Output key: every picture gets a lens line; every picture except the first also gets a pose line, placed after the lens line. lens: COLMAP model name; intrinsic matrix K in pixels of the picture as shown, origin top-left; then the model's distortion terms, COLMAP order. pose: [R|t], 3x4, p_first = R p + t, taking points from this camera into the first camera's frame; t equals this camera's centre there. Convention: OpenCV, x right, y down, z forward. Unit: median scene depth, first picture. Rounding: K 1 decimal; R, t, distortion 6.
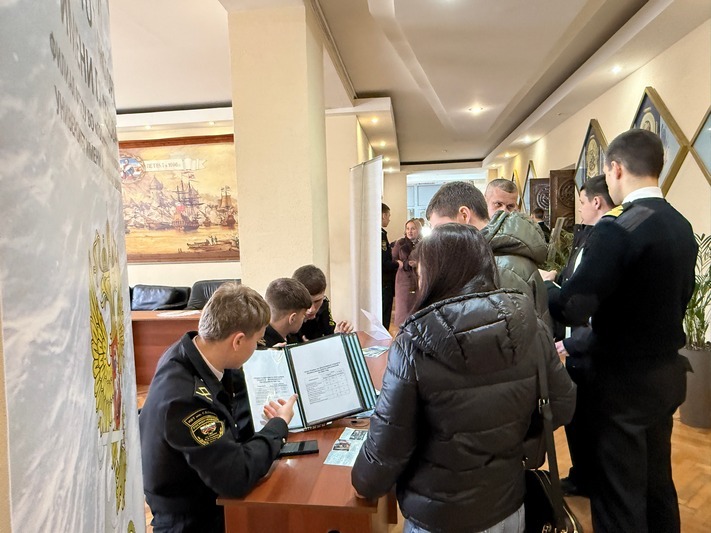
lens RADIAL K [[508.1, 0, 355.5], [0, 508.1, 266.5], [0, 0, 1]] dist [-0.010418, -0.000999]
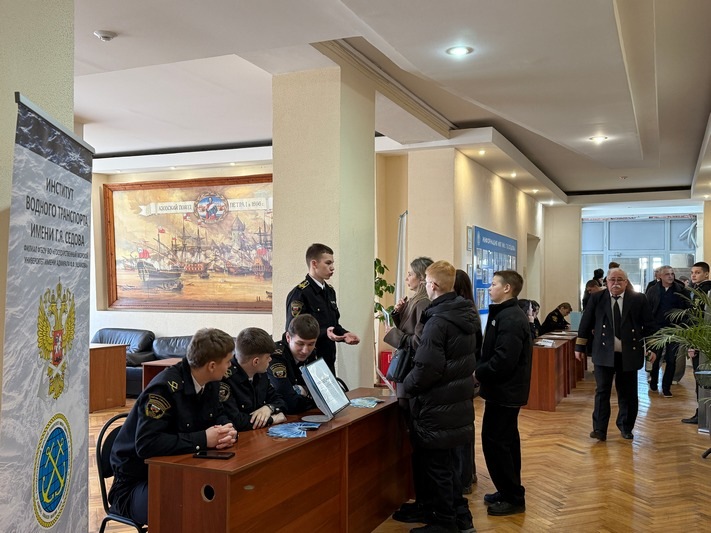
lens RADIAL K [[741.2, 0, 355.5], [0, 741.2, 266.5], [0, 0, 1]] dist [-0.015238, -0.023037]
pose [[0.958337, 0.026033, -0.284451, 0.187055], [-0.049759, 0.995827, -0.076505, 0.003038], [0.281272, 0.087472, 0.955633, -0.201870]]
